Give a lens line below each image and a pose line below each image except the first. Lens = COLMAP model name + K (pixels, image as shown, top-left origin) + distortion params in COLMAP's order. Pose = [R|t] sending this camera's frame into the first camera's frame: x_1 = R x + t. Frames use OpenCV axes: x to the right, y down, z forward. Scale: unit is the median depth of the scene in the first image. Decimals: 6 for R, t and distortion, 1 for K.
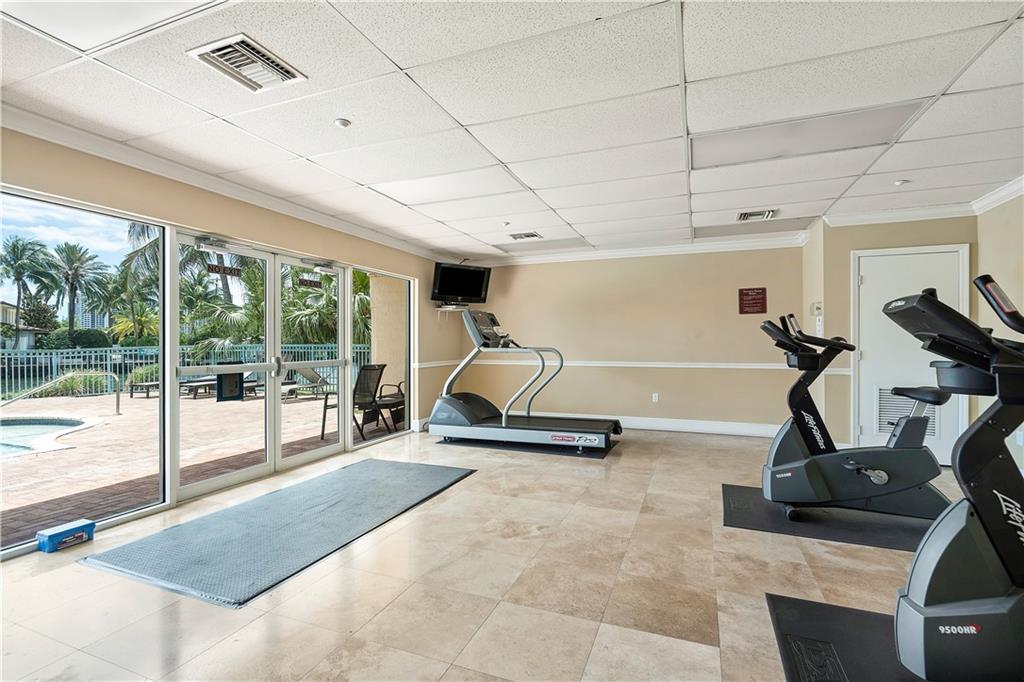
lens RADIAL K [[477.6, 0, 512.0], [0, 477.6, 341.0], [0, 0, 1]] dist [0.002159, 0.000429]
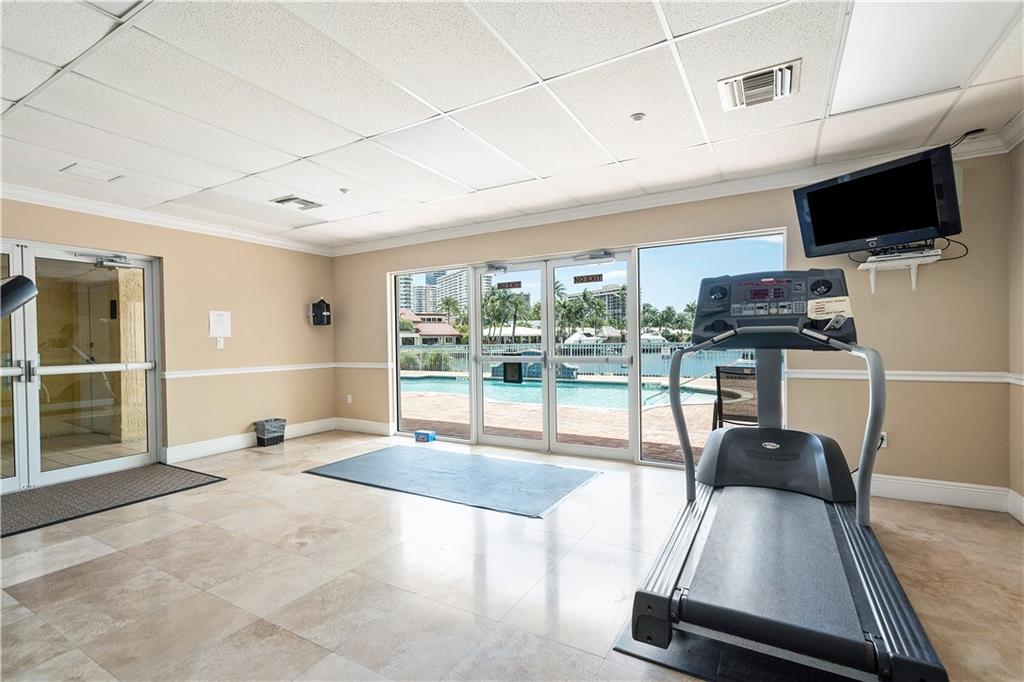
lens RADIAL K [[463.3, 0, 512.0], [0, 463.3, 341.0], [0, 0, 1]] dist [-0.004949, 0.000388]
pose [[-0.144718, 0.004475, -0.989463, 0.920118], [0.016679, 0.999859, 0.002083, 0.009767], [0.989332, -0.016201, -0.144772, 1.612452]]
